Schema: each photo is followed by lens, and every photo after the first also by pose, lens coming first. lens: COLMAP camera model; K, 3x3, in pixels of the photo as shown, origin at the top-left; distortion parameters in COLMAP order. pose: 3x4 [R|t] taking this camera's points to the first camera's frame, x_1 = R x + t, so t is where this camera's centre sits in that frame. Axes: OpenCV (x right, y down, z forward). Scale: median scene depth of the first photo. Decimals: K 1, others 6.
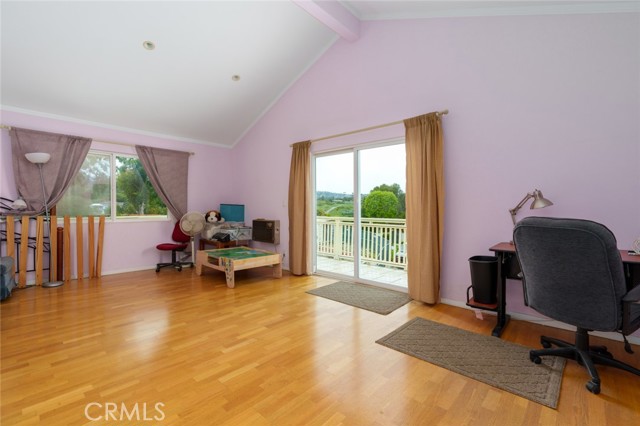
lens RADIAL K [[289.5, 0, 319.2], [0, 289.5, 209.7], [0, 0, 1]] dist [-0.016172, 0.006865]
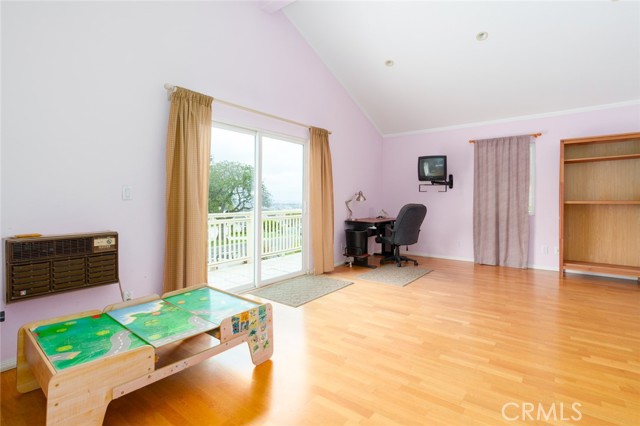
lens RADIAL K [[307.7, 0, 310.0], [0, 307.7, 200.8], [0, 0, 1]] dist [-0.004616, 0.000691]
pose [[-0.062366, -0.008458, 0.998017, -0.922877], [-0.001644, 0.999964, 0.008372, -0.014474], [-0.998052, -0.001119, -0.062378, 1.028735]]
